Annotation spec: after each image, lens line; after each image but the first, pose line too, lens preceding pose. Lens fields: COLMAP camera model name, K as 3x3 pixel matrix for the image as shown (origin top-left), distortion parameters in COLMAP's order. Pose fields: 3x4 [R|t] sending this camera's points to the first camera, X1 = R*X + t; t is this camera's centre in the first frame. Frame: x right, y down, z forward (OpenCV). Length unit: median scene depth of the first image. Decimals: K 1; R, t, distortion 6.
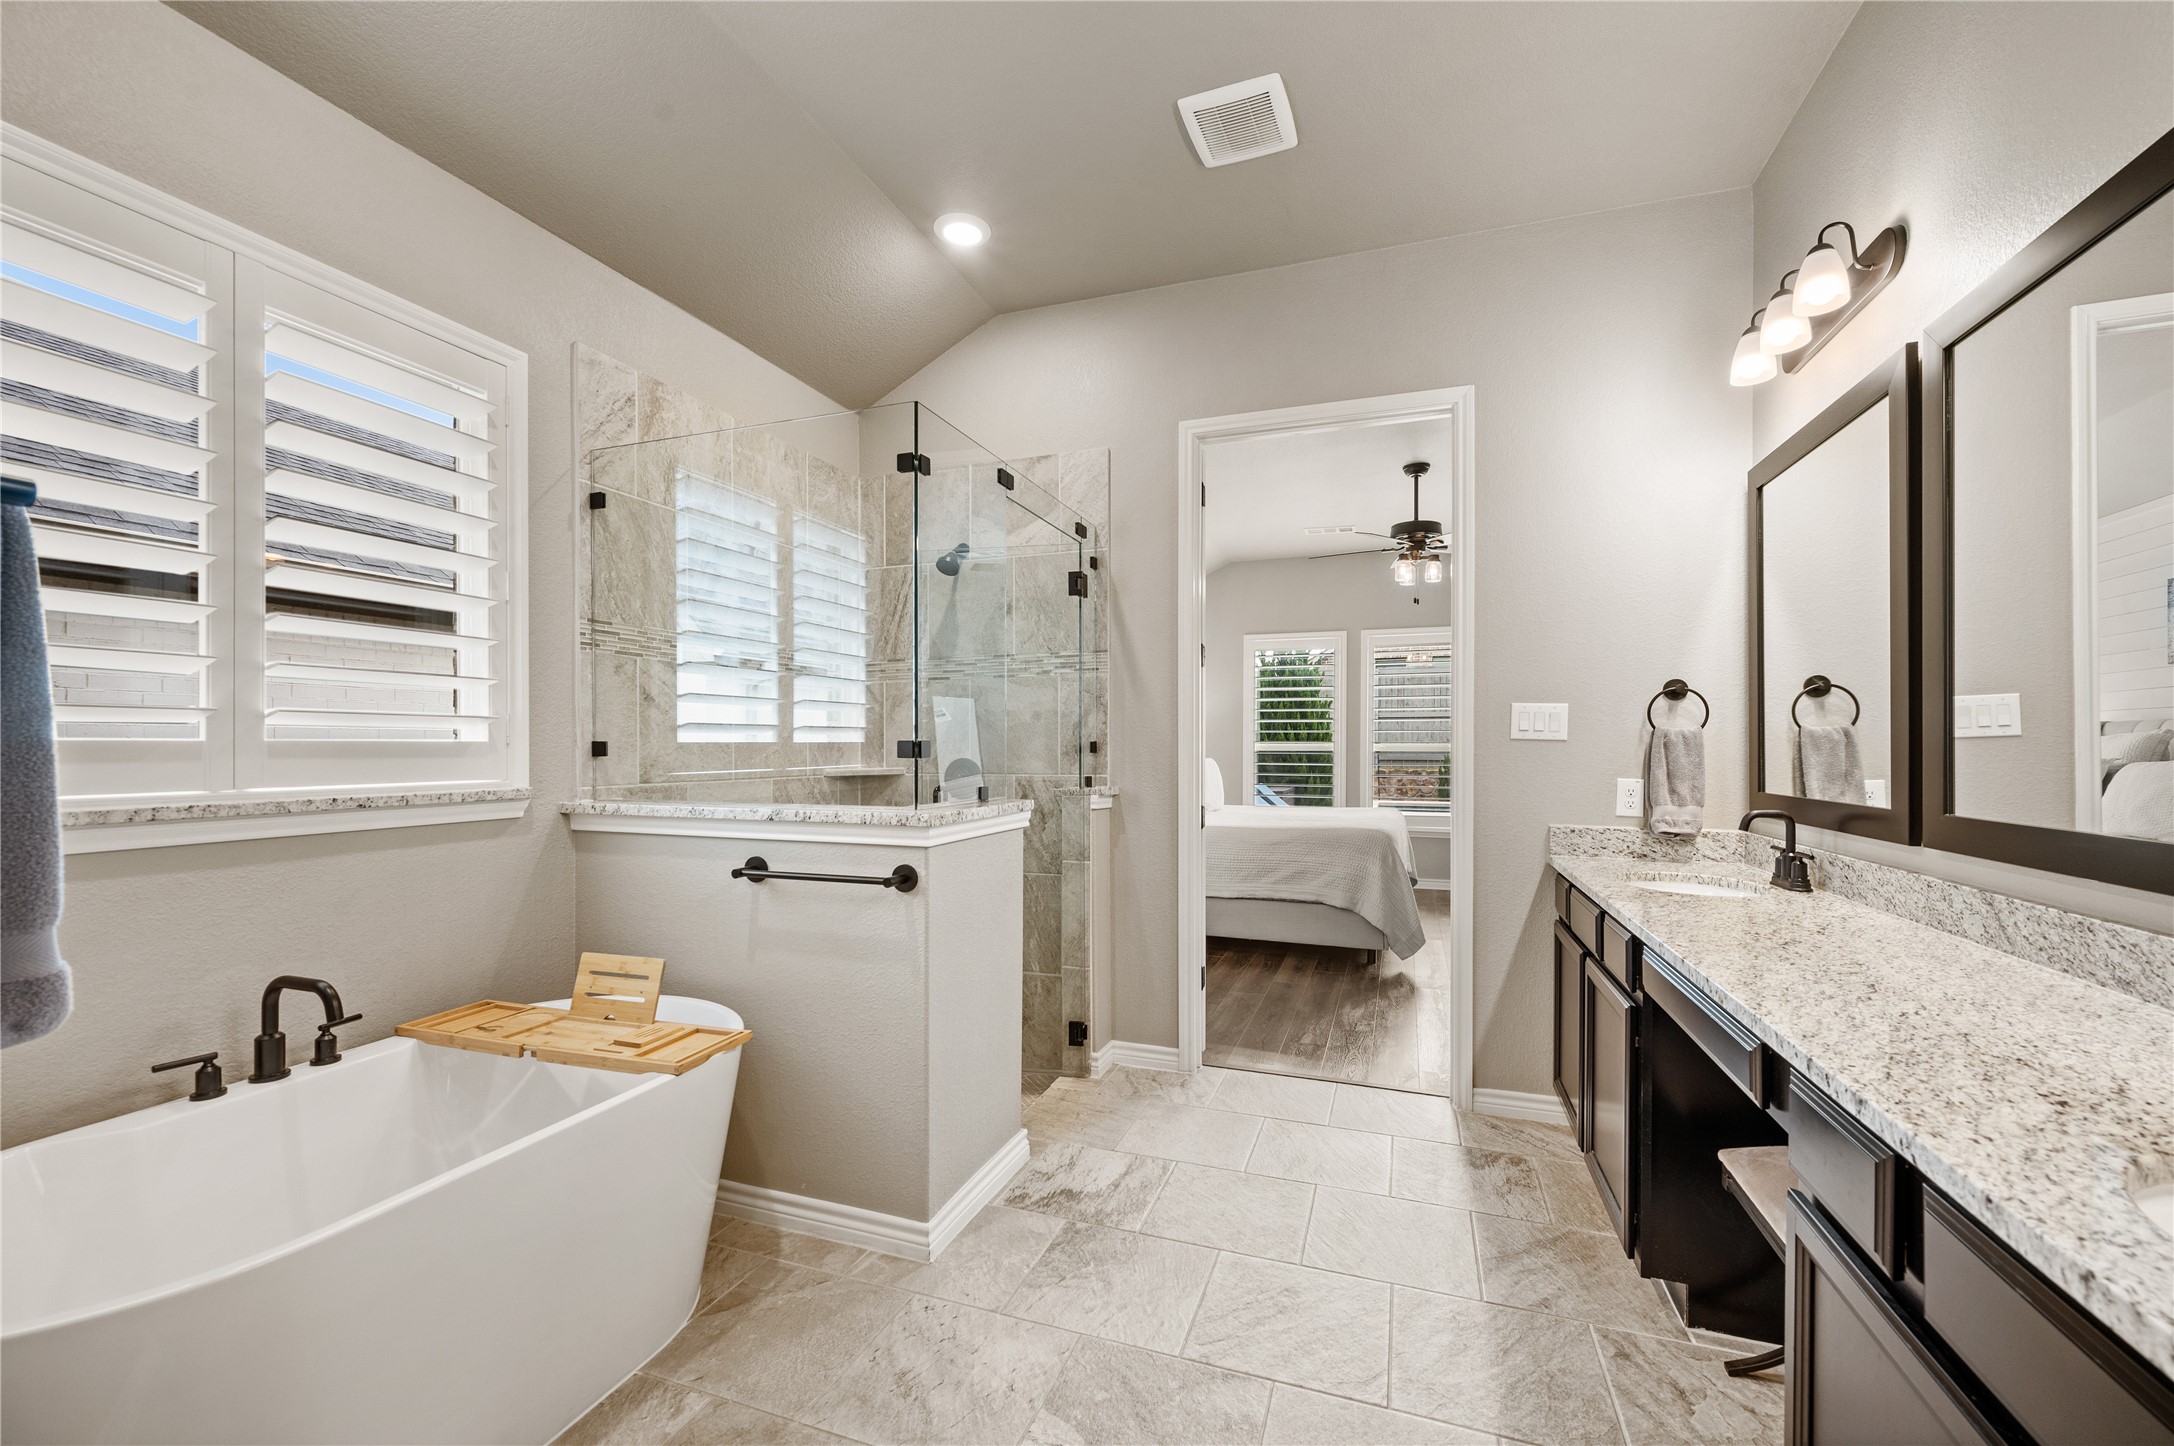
lens RADIAL K [[865.4, 0, 1123.0], [0, 865.4, 747.8], [0, 0, 1]] dist [-0.000718, -0.000081]
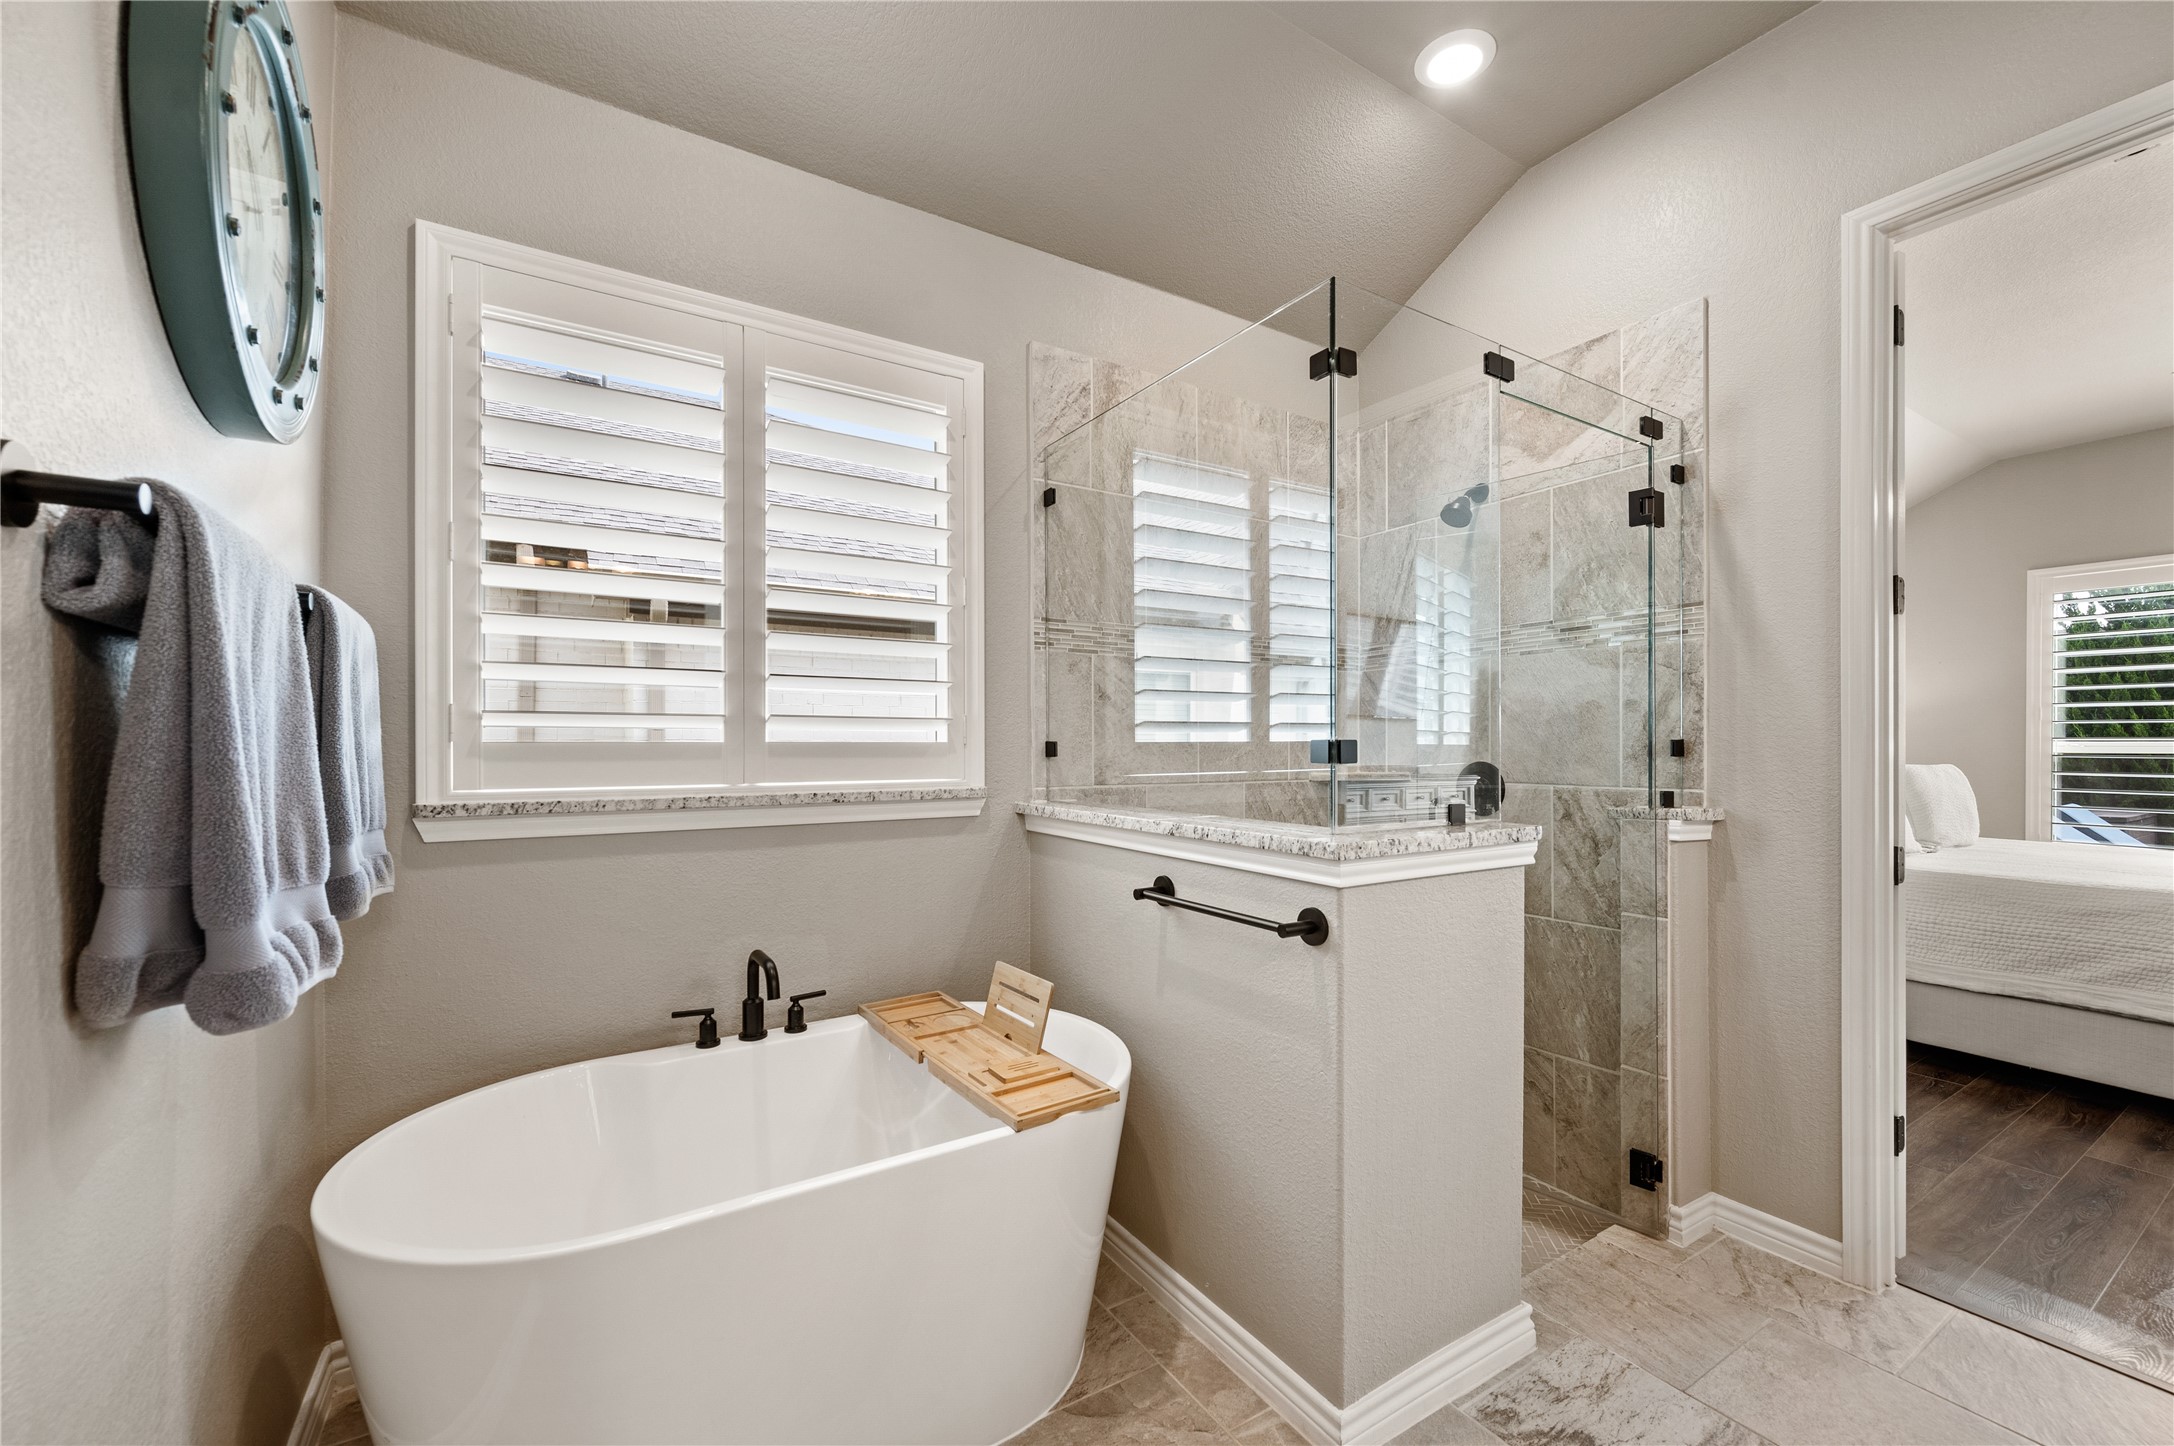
lens RADIAL K [[884.0, 0, 1089.7], [0, 884.0, 744.2], [0, 0, 1]] dist [-0.000891, -0.000234]
pose [[0.774487, -0.000530, -0.632590, 0.064341], [-0.001335, 0.999996, -0.002472, -0.001894], [0.632589, 0.002760, 0.774483, 0.248092]]
